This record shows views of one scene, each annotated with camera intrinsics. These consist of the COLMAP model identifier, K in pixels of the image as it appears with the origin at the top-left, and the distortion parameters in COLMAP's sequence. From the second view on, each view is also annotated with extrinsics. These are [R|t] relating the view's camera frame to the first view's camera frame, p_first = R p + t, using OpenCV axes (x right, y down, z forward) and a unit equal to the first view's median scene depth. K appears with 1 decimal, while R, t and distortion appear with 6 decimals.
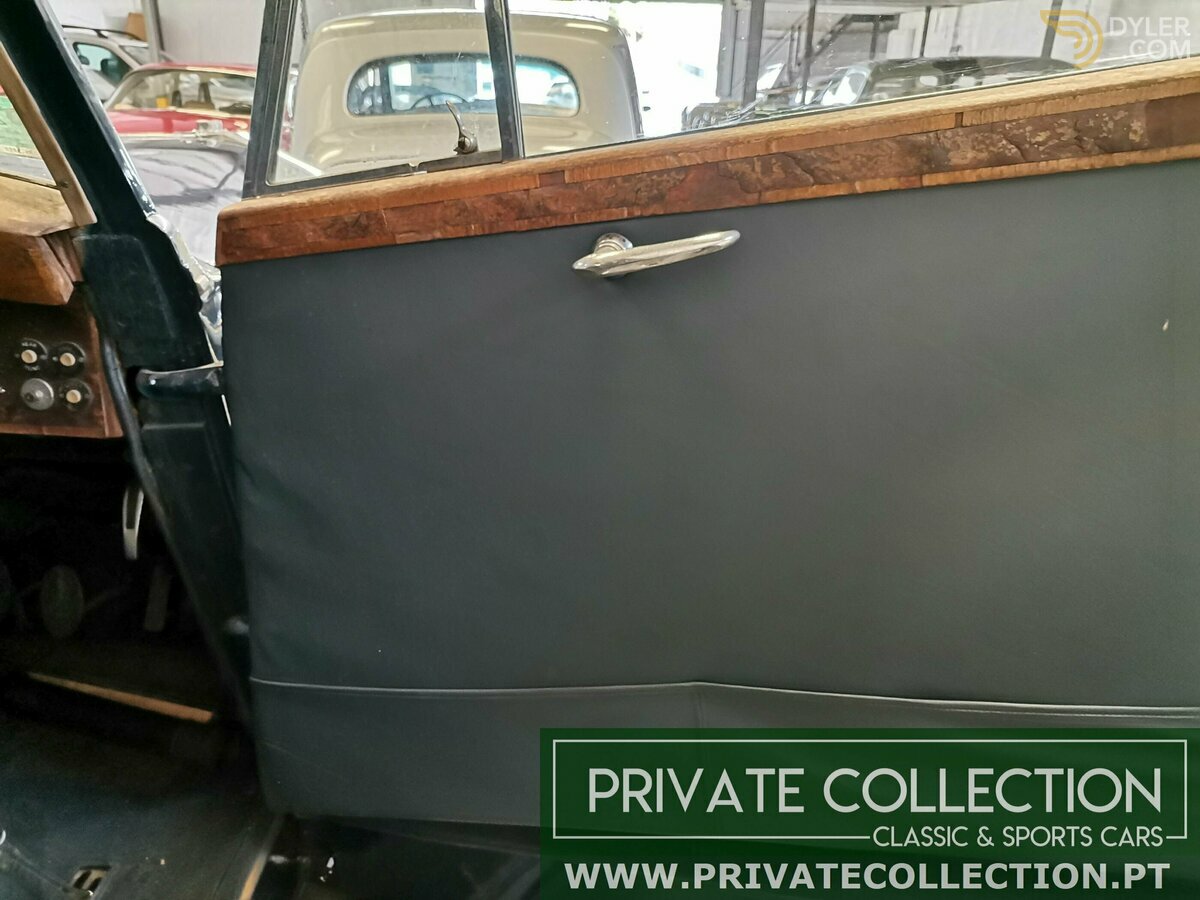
lens RADIAL K [[915.1, 0, 600.0], [0, 915.1, 450.0], [0, 0, 1]] dist [0.059876, -0.039049]
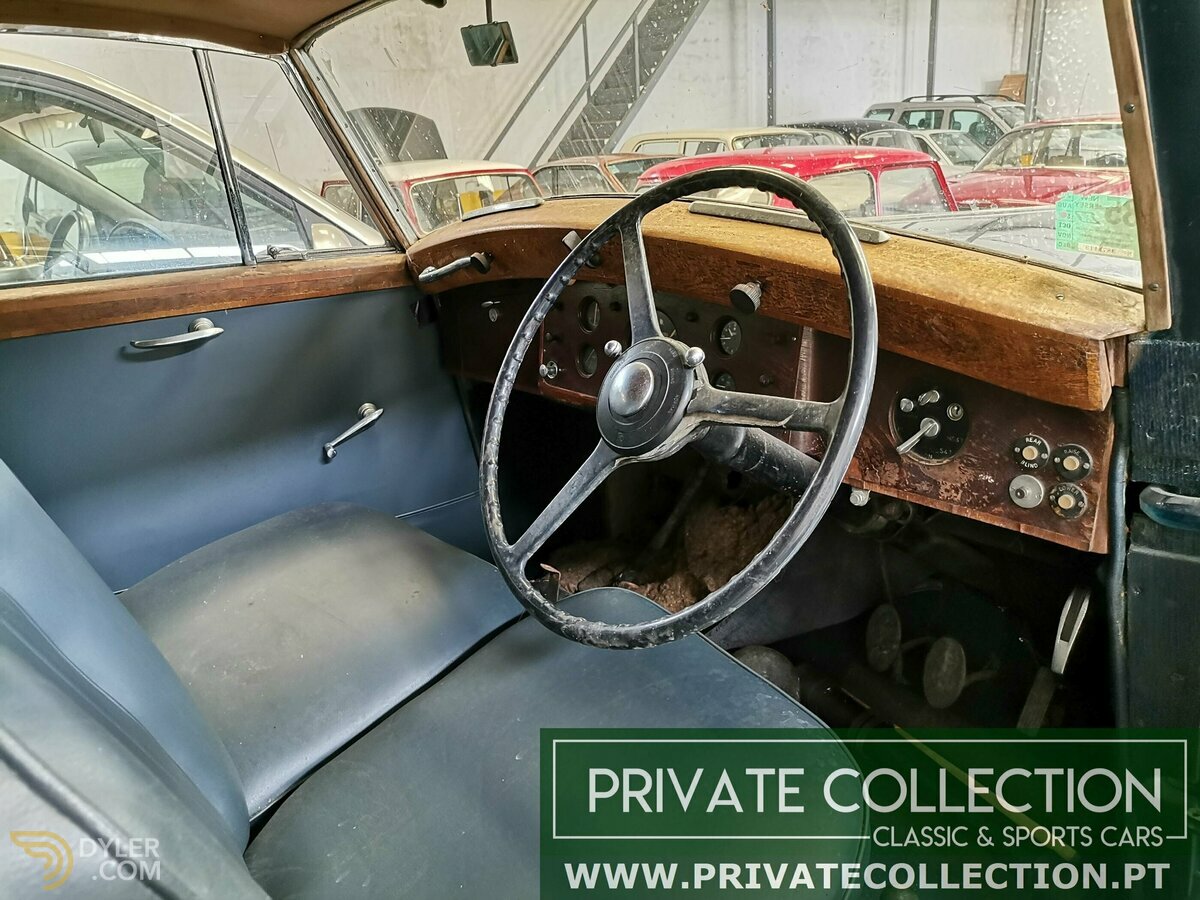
lens RADIAL K [[915.1, 0, 600.0], [0, 915.1, 450.0], [0, 0, 1]] dist [0.059876, -0.039049]
pose [[0.681760, 0.172264, -0.711005, -0.231283], [-0.209586, 0.977135, 0.035777, -0.043461], [0.700911, 0.124625, 0.702276, 0.008498]]
